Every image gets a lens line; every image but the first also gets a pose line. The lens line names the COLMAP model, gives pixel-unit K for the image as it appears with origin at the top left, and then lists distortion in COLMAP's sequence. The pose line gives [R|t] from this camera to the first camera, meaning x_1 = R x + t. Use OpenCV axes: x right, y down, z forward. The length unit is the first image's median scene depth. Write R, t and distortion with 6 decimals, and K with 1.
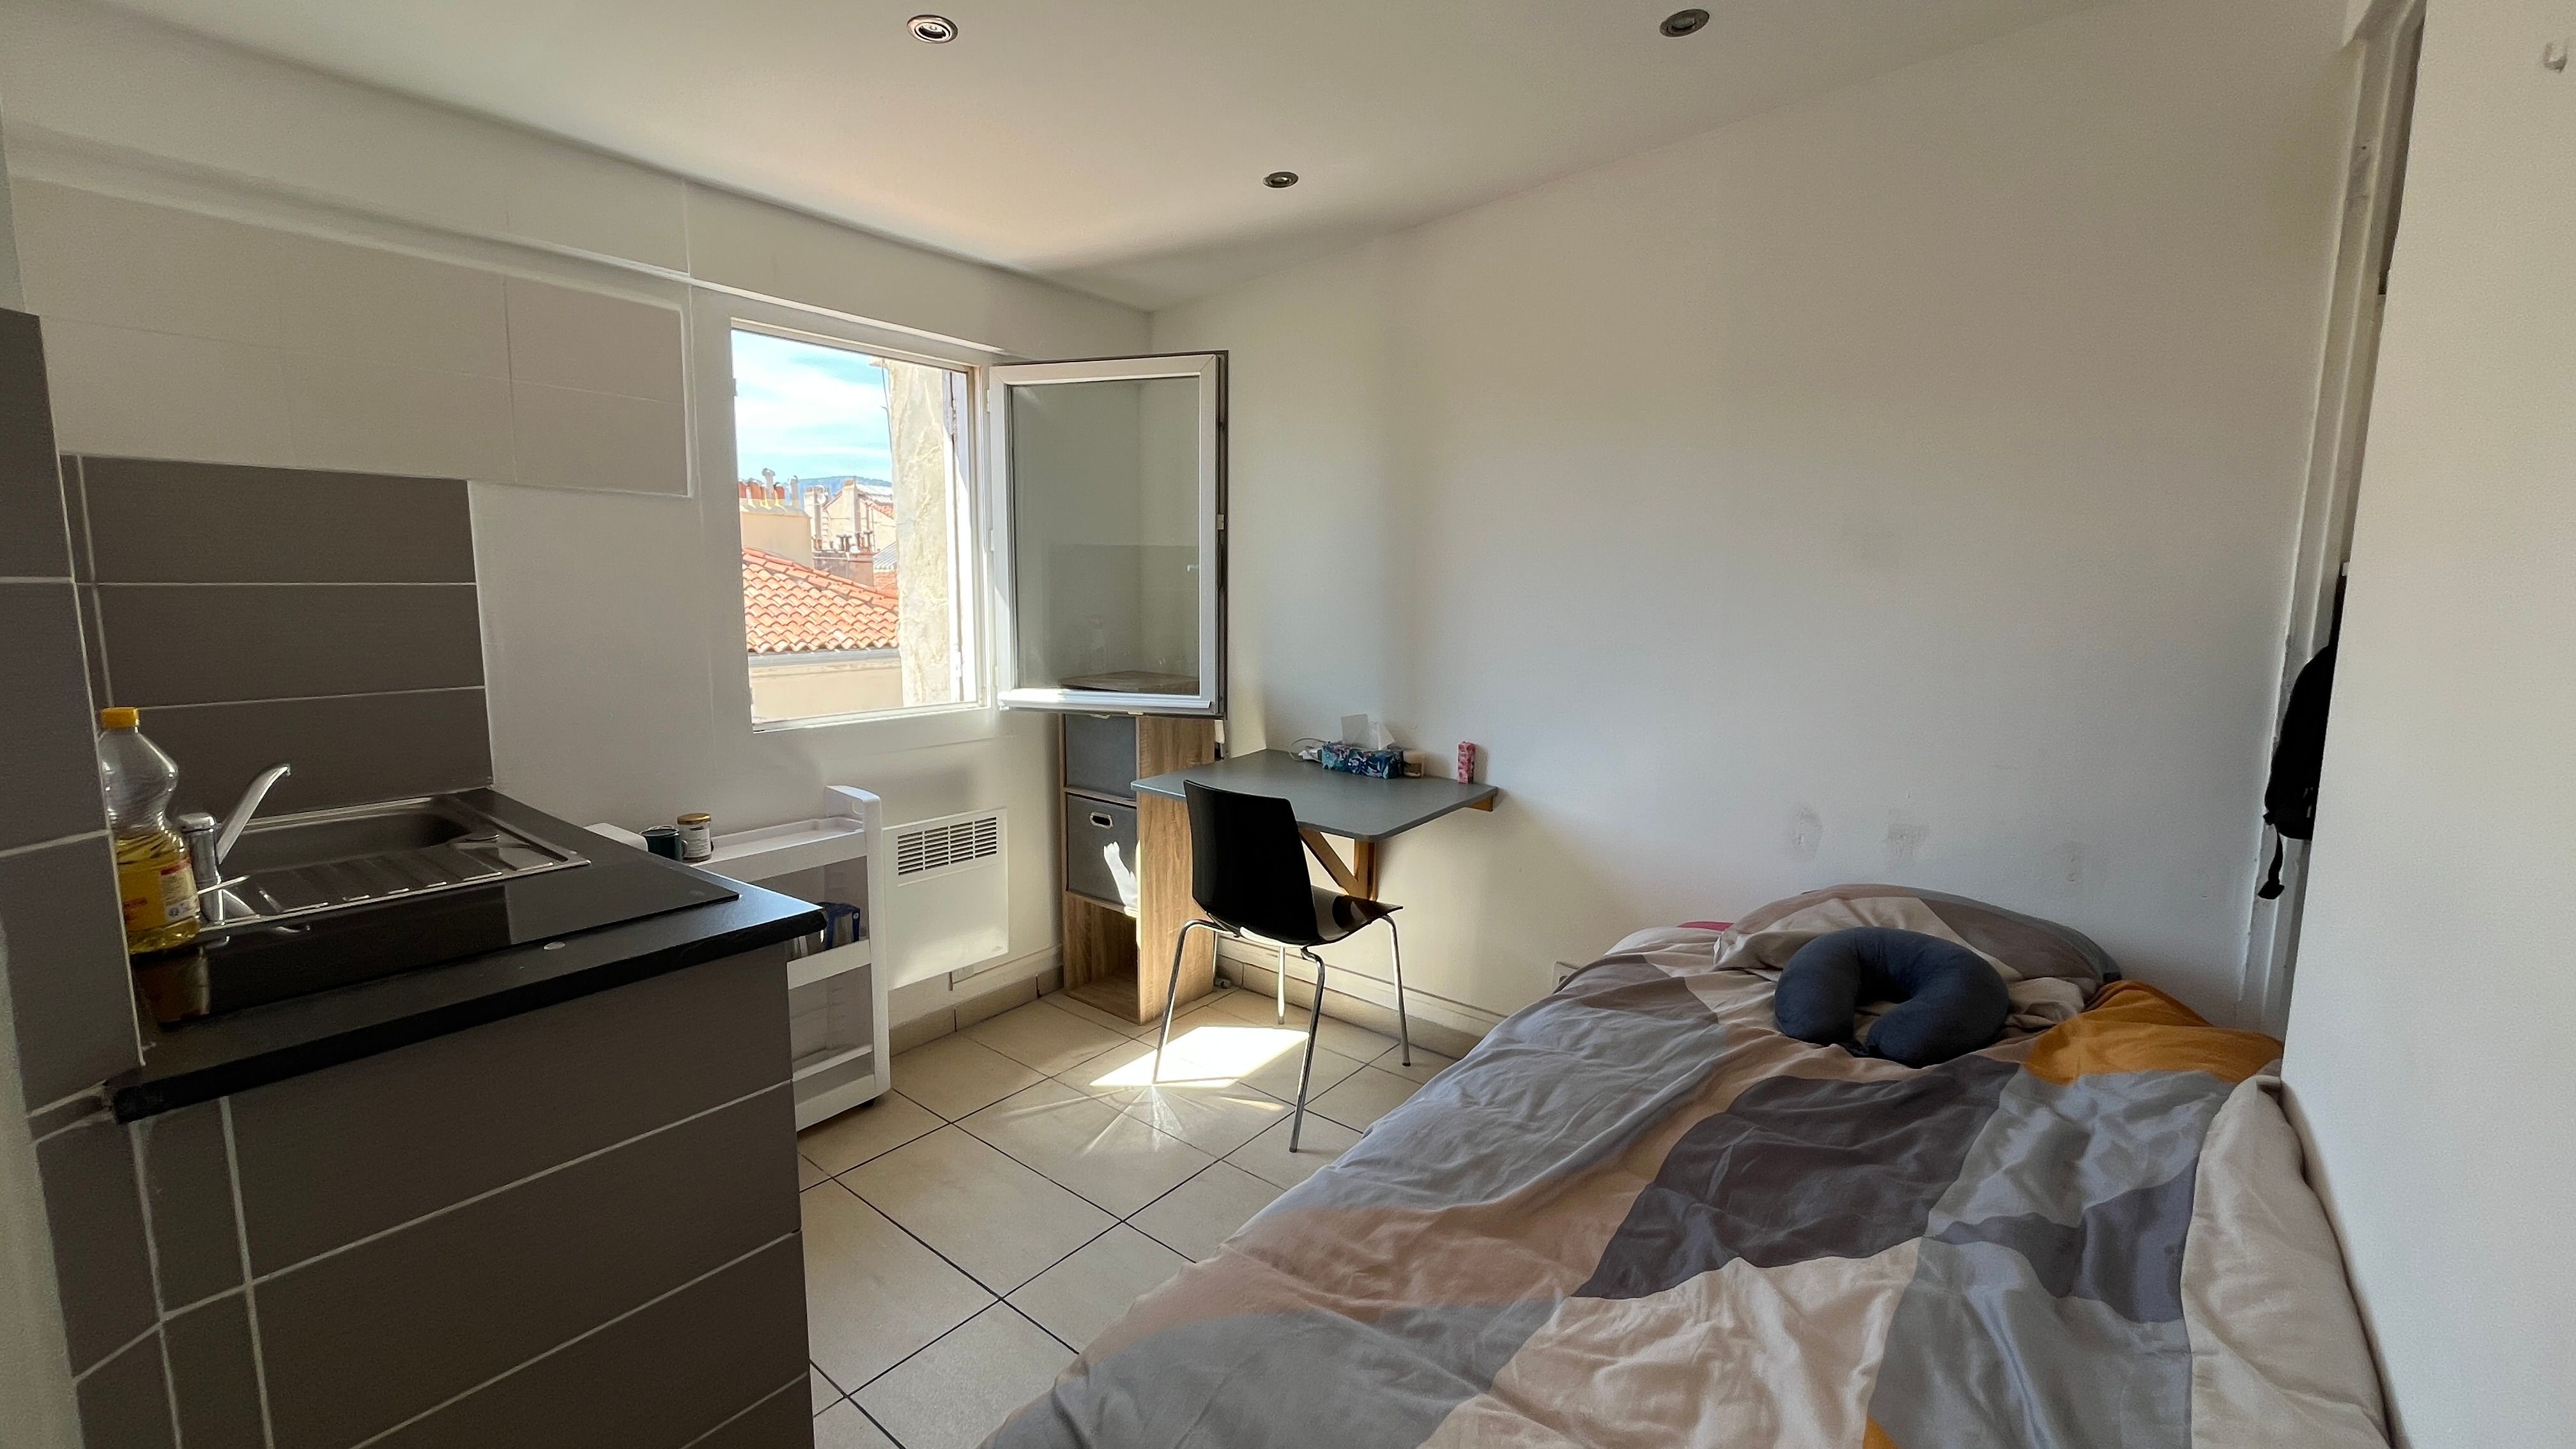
lens RADIAL K [[1031.6, 0, 1273.9], [0, 1031.6, 710.3], [0, 0, 1]] dist [-0.002017, 0.000610]
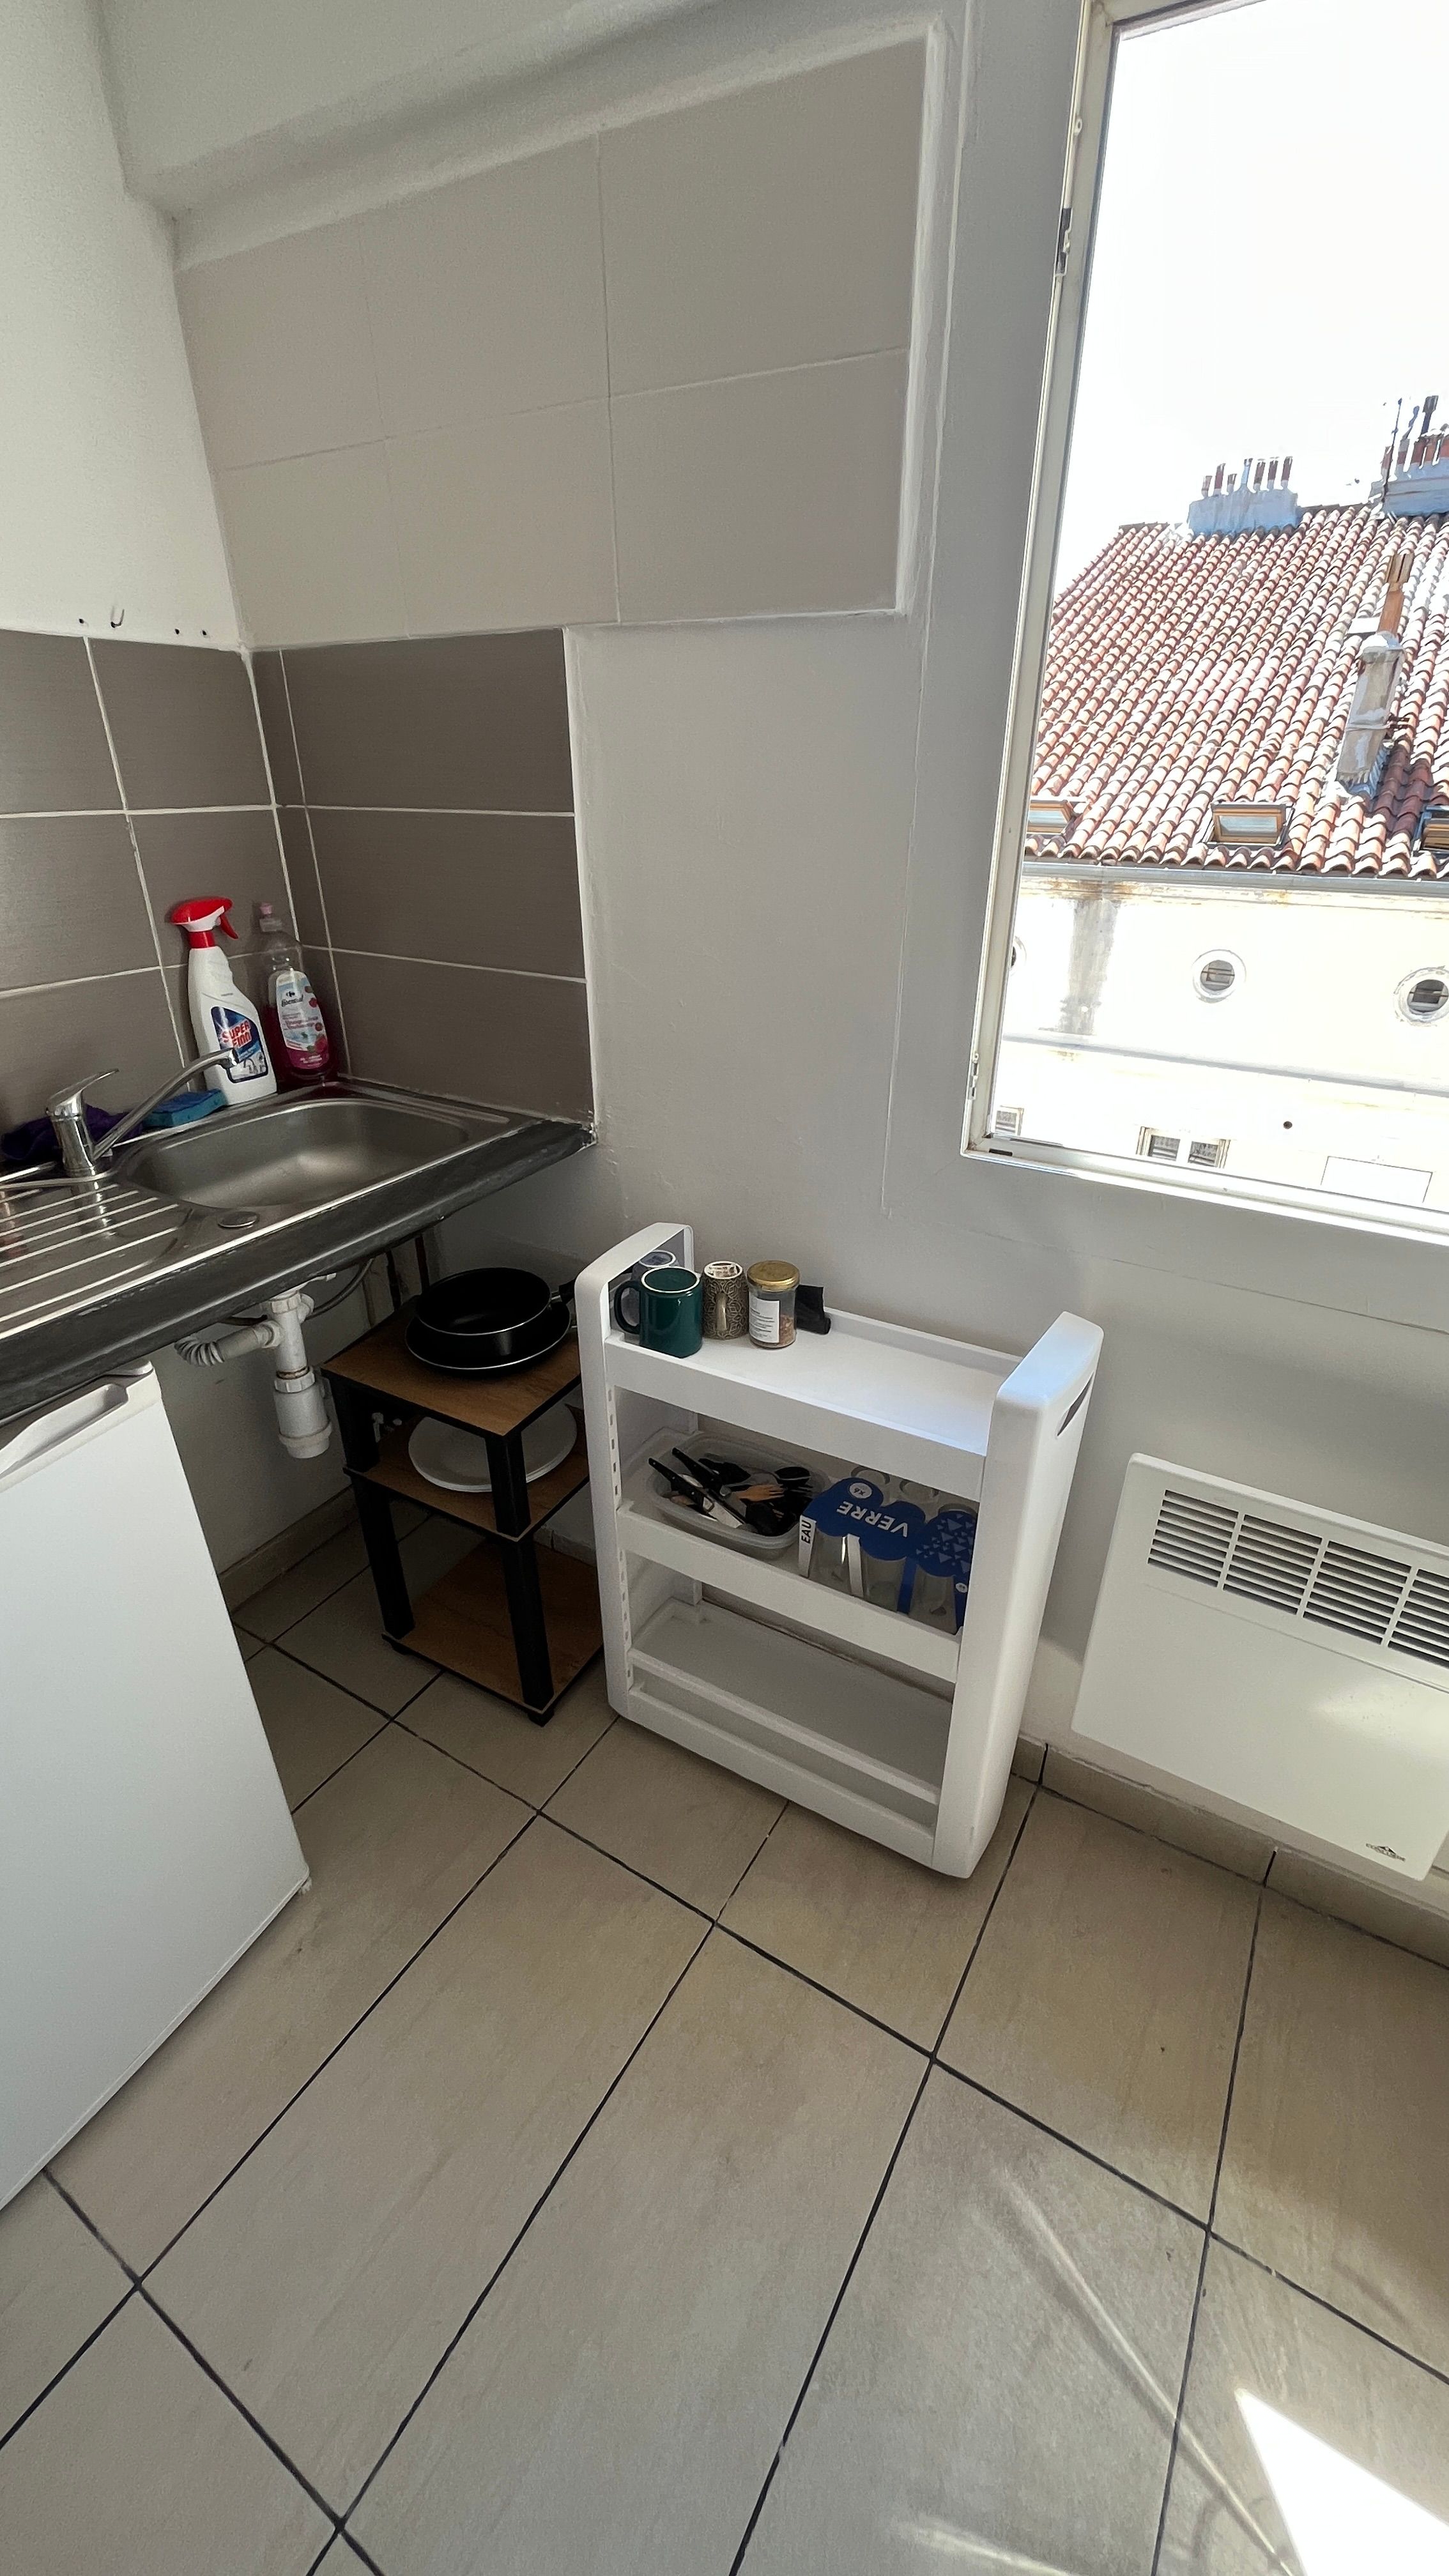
lens RADIAL K [[1031.6, 0, 727.9], [0, 1031.6, 1272.5], [0, 0, 1]] dist [-0.002017, 0.000610]
pose [[0.125966, 0.433899, -0.892112, -0.073438], [-0.126859, 0.898938, 0.419306, -0.158550], [0.983890, 0.060354, 0.168280, 1.078674]]
